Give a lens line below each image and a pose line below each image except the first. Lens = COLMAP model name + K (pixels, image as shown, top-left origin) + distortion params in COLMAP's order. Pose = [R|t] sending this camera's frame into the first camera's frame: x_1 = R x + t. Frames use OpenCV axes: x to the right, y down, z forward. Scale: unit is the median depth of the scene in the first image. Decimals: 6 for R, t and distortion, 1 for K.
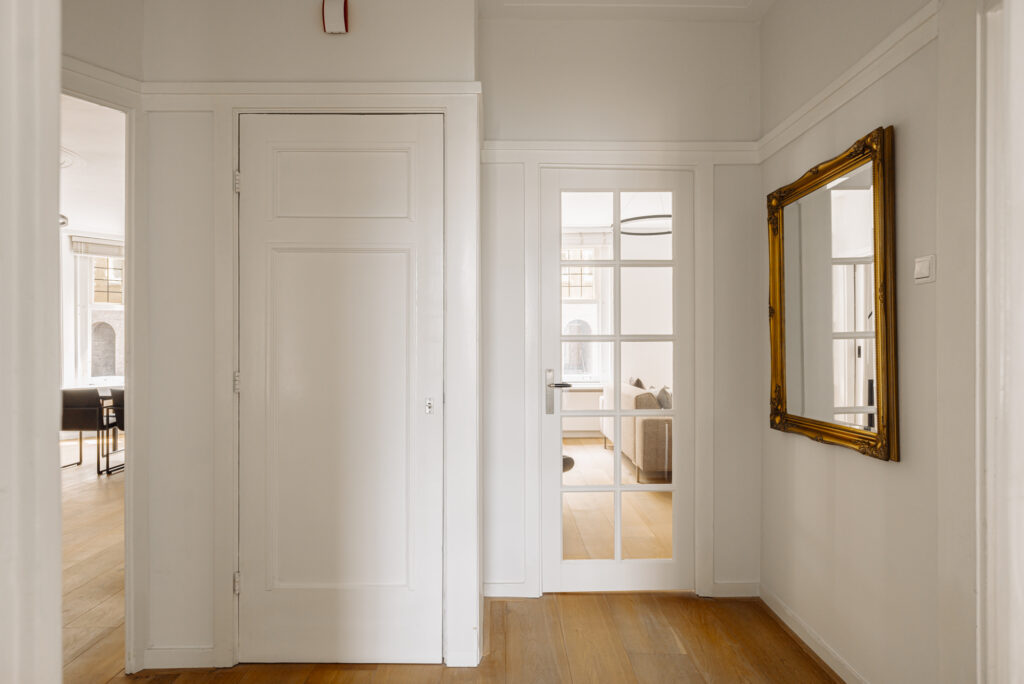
lens RADIAL K [[561.8, 0, 532.9], [0, 561.8, 338.7], [0, 0, 1]] dist [-0.002468, -0.000372]
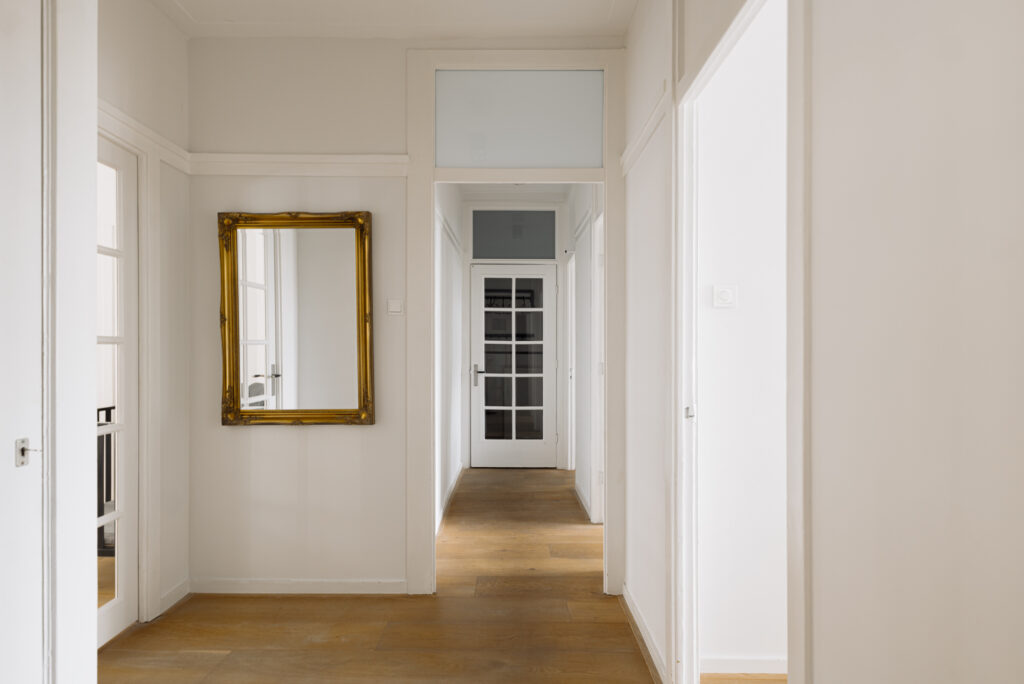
lens RADIAL K [[510.5, 0, 512.0], [0, 510.5, 342.0], [0, 0, 1]] dist [0.001448, -0.000198]
pose [[0.023010, 0.023708, 0.999454, -0.574102], [-0.019656, 0.999536, -0.023257, 0.007933], [-0.999542, -0.019110, 0.023465, 0.414739]]
